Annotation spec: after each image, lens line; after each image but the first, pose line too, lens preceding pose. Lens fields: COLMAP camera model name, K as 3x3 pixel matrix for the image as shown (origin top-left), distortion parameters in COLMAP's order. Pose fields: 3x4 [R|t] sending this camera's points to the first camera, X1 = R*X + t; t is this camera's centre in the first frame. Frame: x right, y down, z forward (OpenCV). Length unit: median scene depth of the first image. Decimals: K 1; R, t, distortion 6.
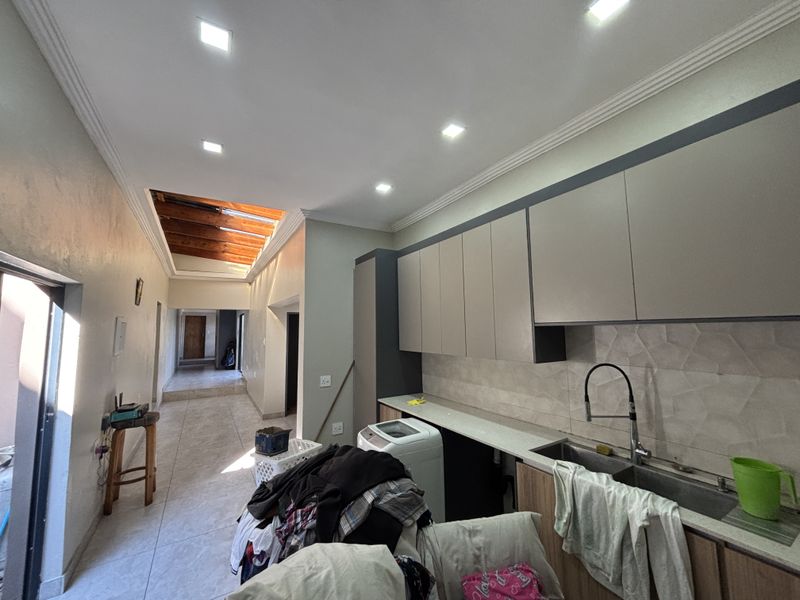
lens RADIAL K [[322.9, 0, 398.8], [0, 322.9, 300.8], [0, 0, 1]] dist [0.004000, -0.000279]
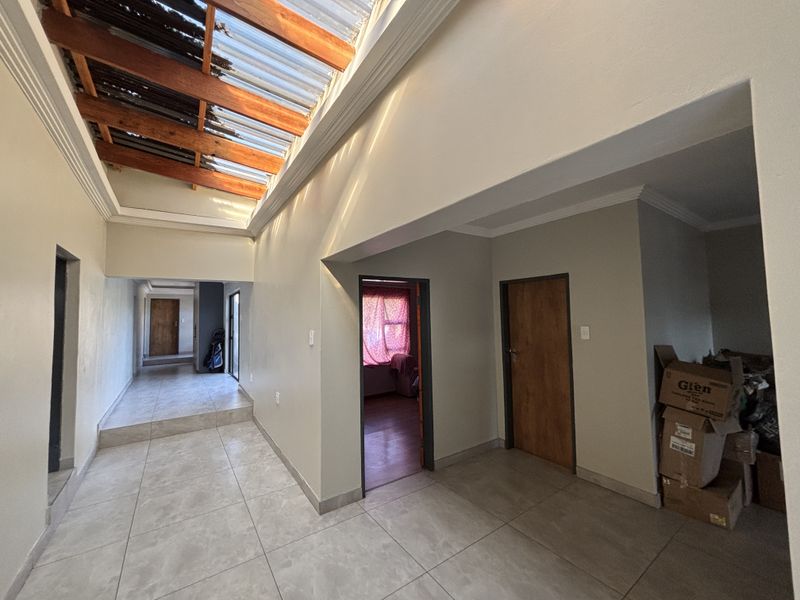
lens RADIAL K [[322.9, 0, 401.2], [0, 322.9, 300.6], [0, 0, 1]] dist [0.004000, -0.000279]
pose [[0.997895, -0.003764, 0.064747, -0.168492], [0.001248, 0.999244, 0.038851, 0.029389], [-0.064844, -0.038688, 0.997145, 0.281615]]
